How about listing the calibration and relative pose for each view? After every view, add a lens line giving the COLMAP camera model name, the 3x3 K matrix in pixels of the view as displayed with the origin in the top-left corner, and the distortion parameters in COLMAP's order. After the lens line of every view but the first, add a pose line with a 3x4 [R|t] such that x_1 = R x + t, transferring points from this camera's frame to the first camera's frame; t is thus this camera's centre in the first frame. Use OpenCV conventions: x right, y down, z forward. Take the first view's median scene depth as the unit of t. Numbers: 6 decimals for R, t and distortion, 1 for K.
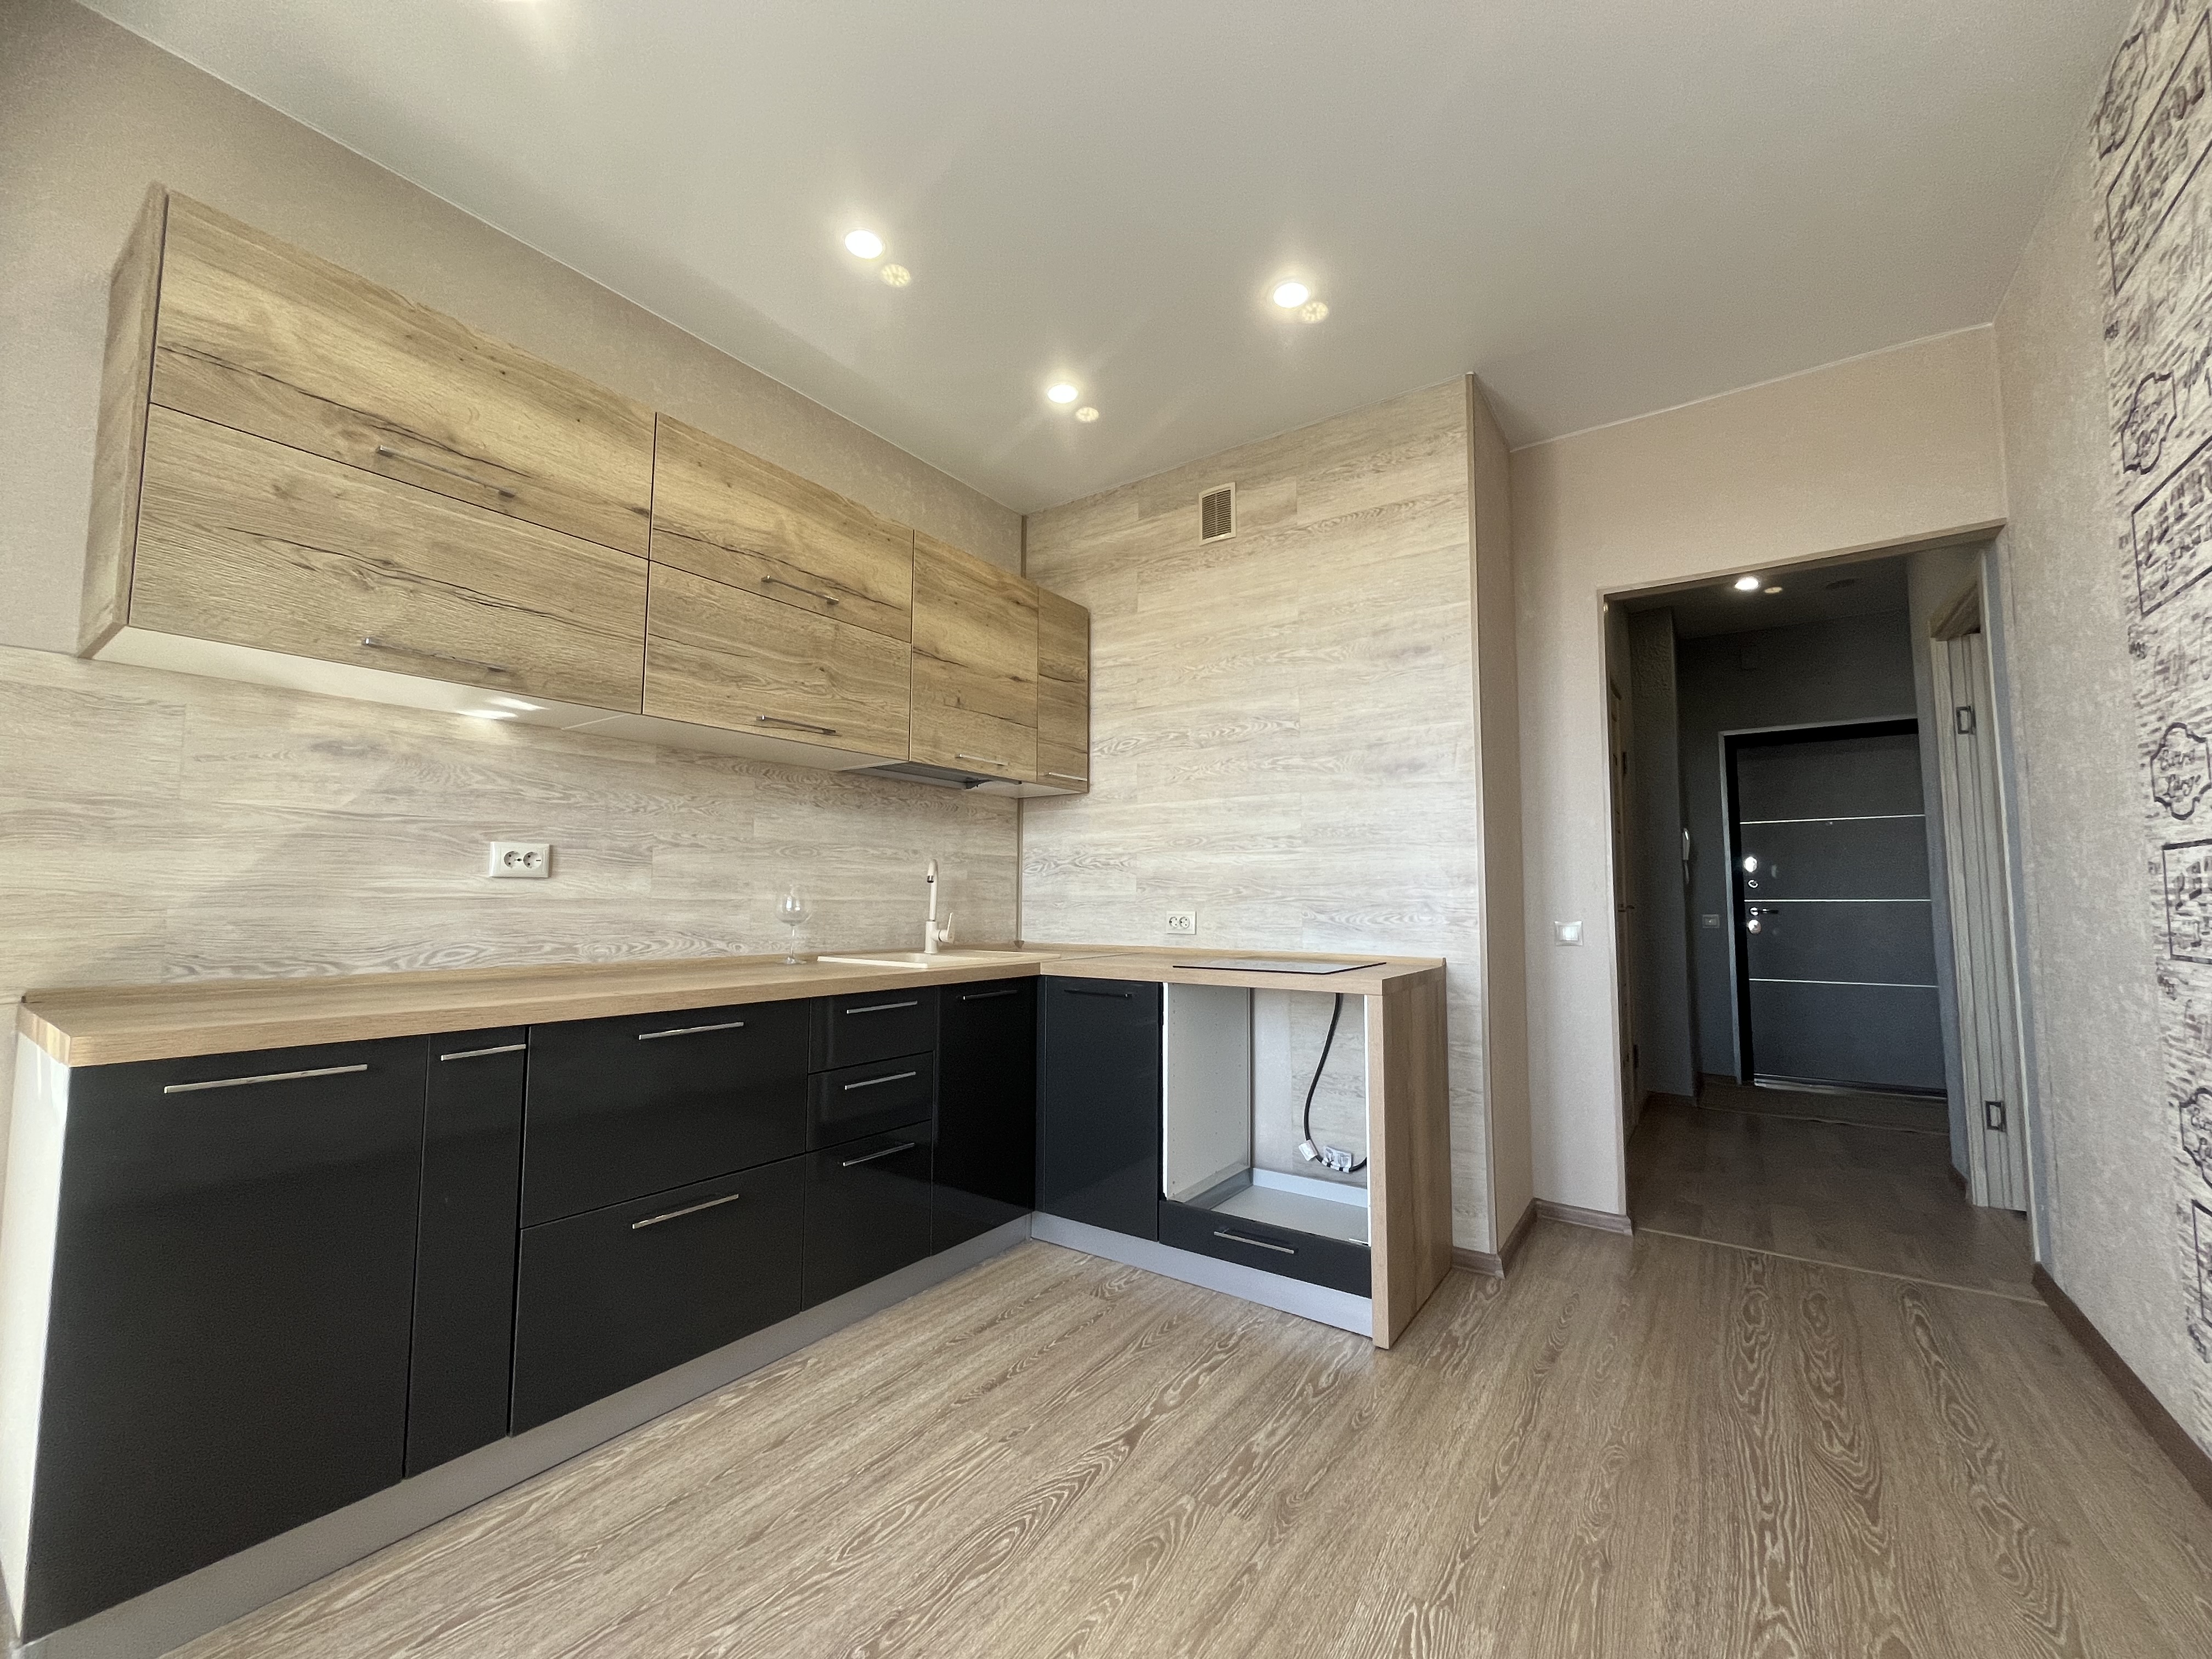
lens RADIAL K [[905.8, 0, 1100.8], [0, 905.8, 833.6], [0, 0, 1]] dist [0.005533, -0.000087]
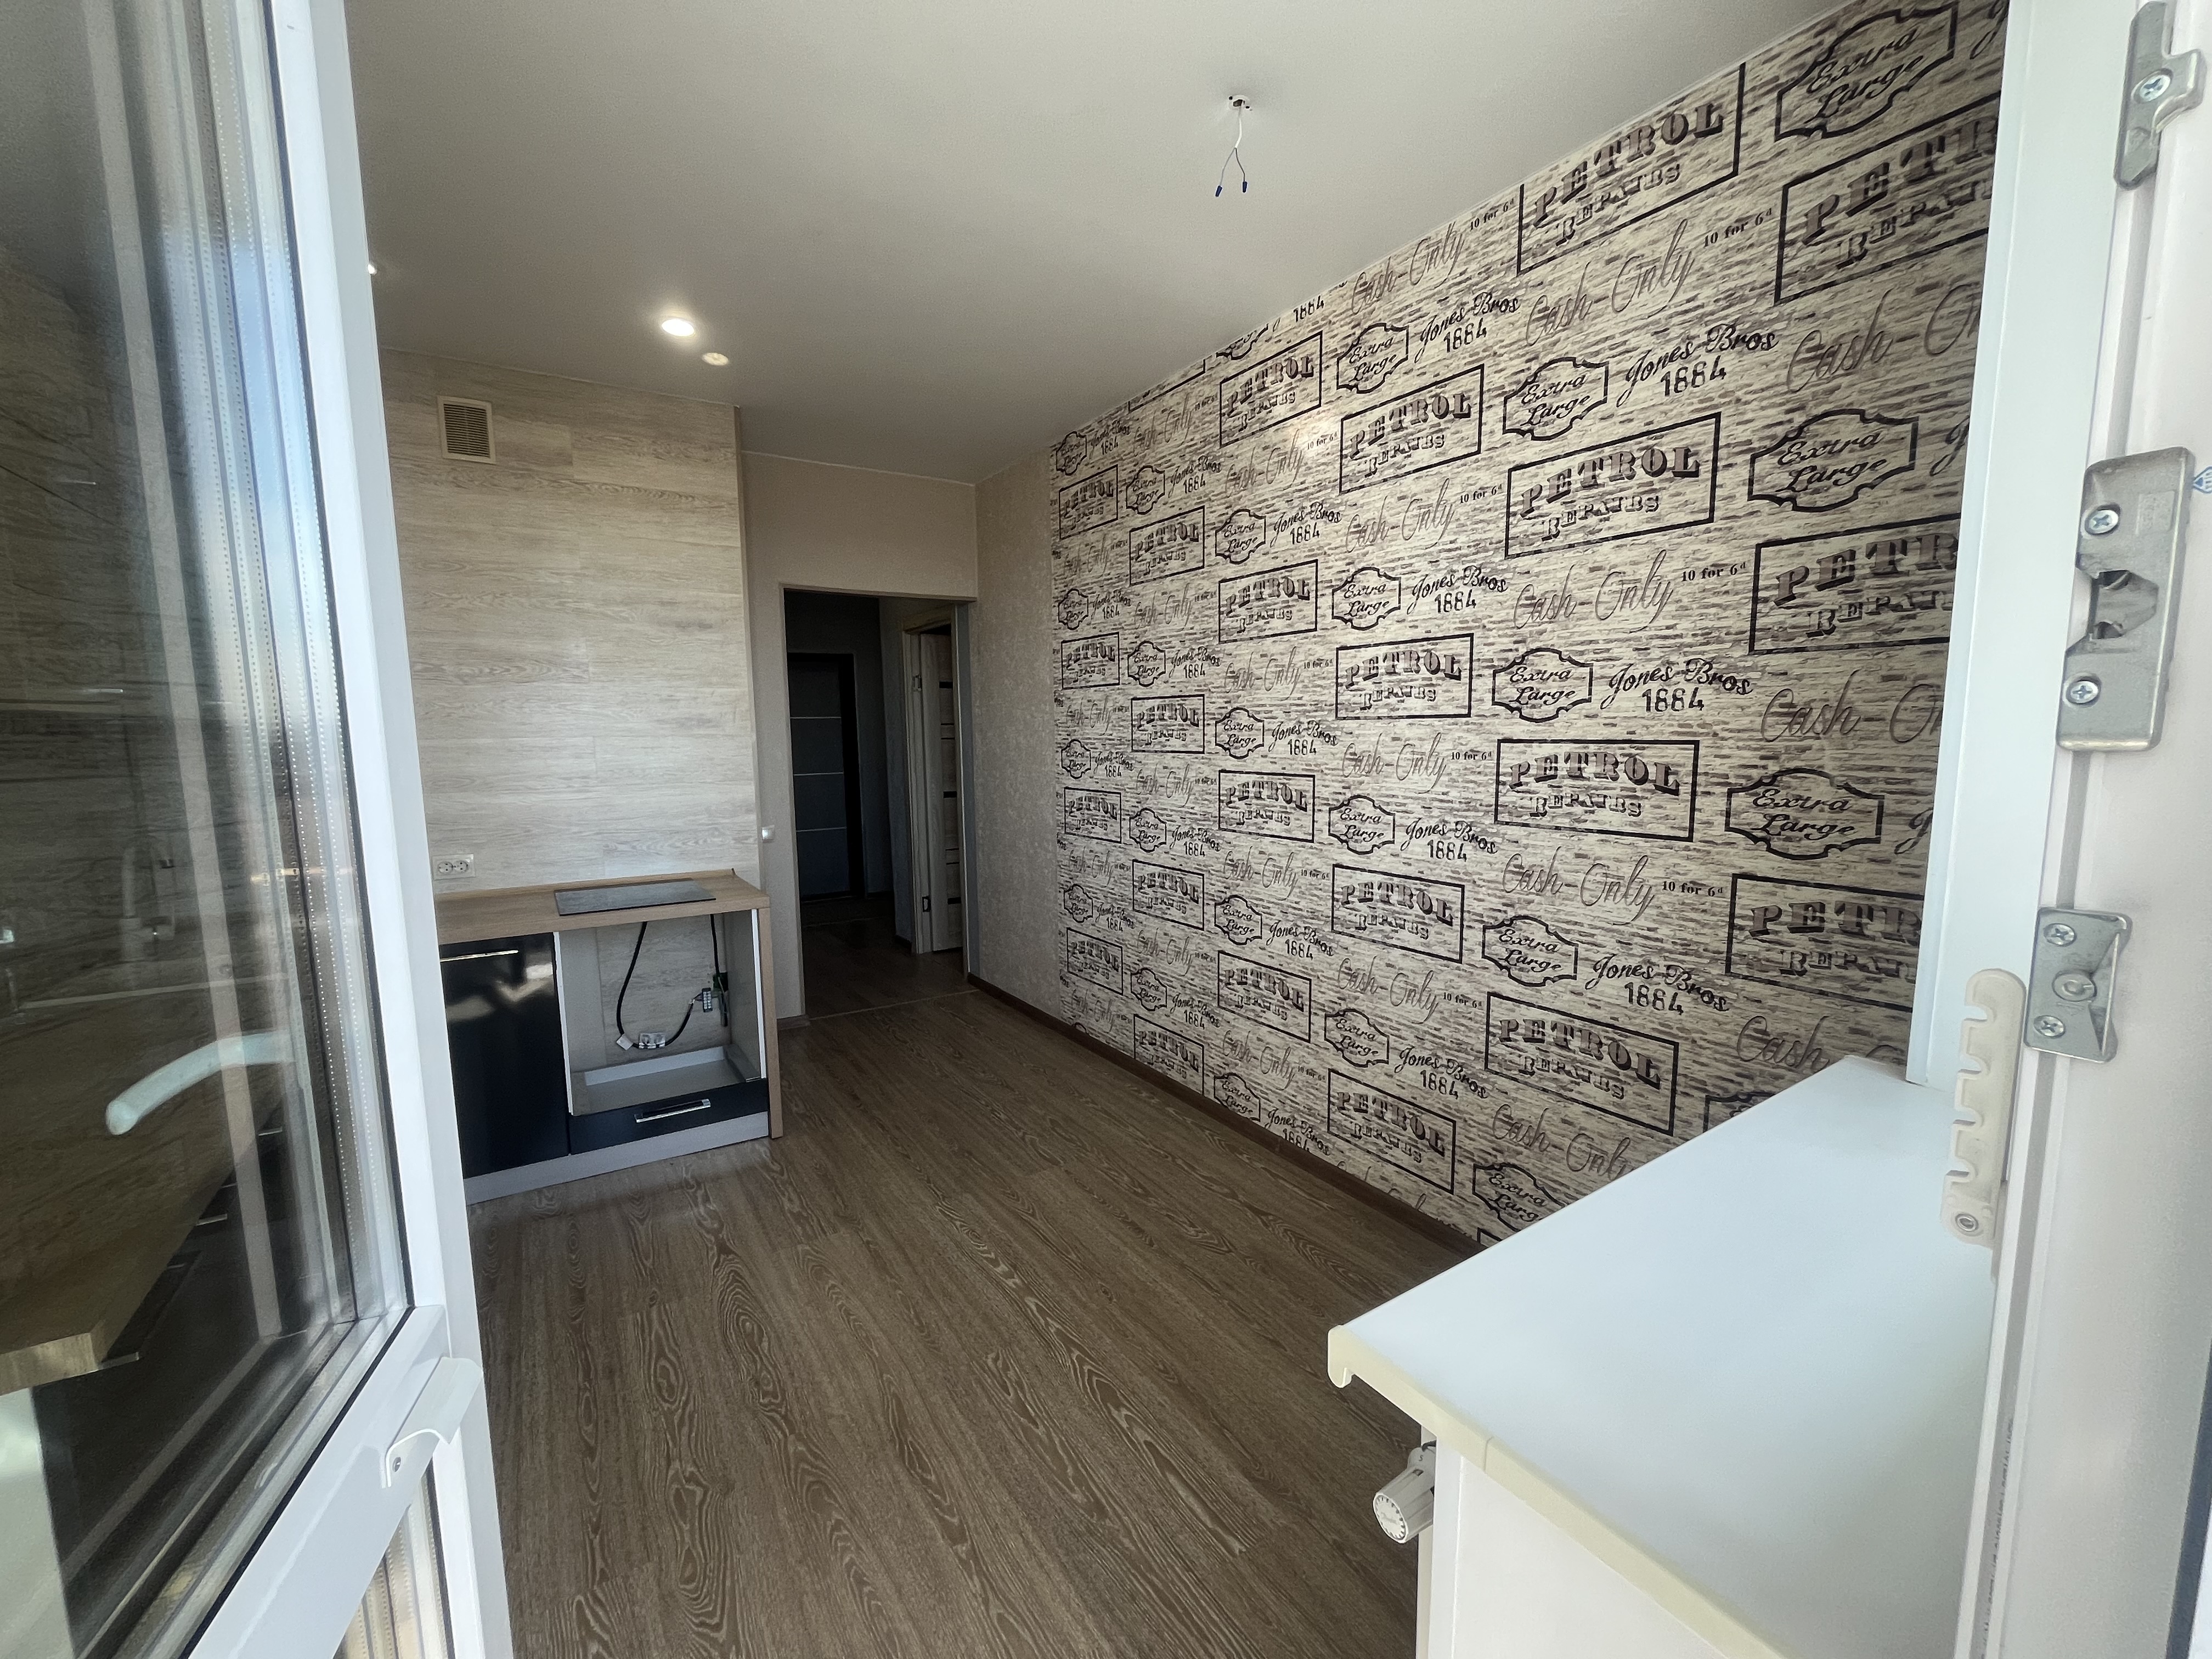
lens RADIAL K [[906.2, 0, 1117.3], [0, 906.2, 834.3], [0, 0, 1]] dist [-0.003725, -0.000346]
pose [[0.364055, -0.115299, 0.924213, -0.622513], [-0.058708, 0.987494, 0.146320, -0.136553], [-0.929525, -0.107527, 0.352733, 0.007305]]
